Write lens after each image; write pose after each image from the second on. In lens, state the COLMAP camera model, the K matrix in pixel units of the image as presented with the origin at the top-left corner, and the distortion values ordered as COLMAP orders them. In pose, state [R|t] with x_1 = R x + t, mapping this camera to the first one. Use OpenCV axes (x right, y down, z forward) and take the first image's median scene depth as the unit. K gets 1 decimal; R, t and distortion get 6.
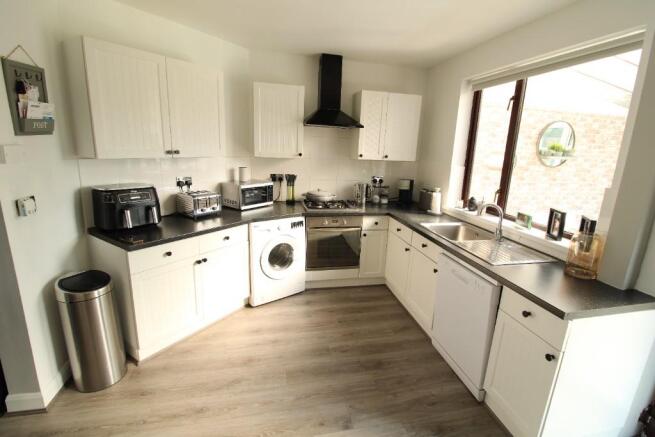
lens RADIAL K [[303.3, 0, 334.1], [0, 303.3, 216.8], [0, 0, 1]] dist [-0.010798, -0.003683]
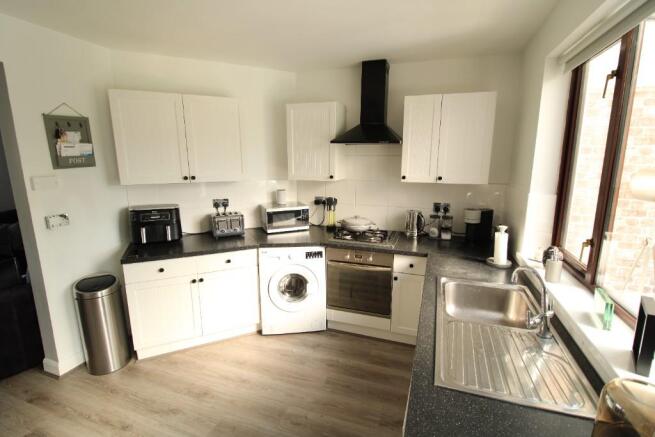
lens RADIAL K [[303.3, 0, 329.6], [0, 303.3, 217.2], [0, 0, 1]] dist [-0.010798, -0.003683]
pose [[0.852603, 0.063296, -0.518712, 0.401906], [-0.088624, 0.995772, -0.024161, -0.073001], [0.514990, 0.066570, 0.854607, 0.269459]]
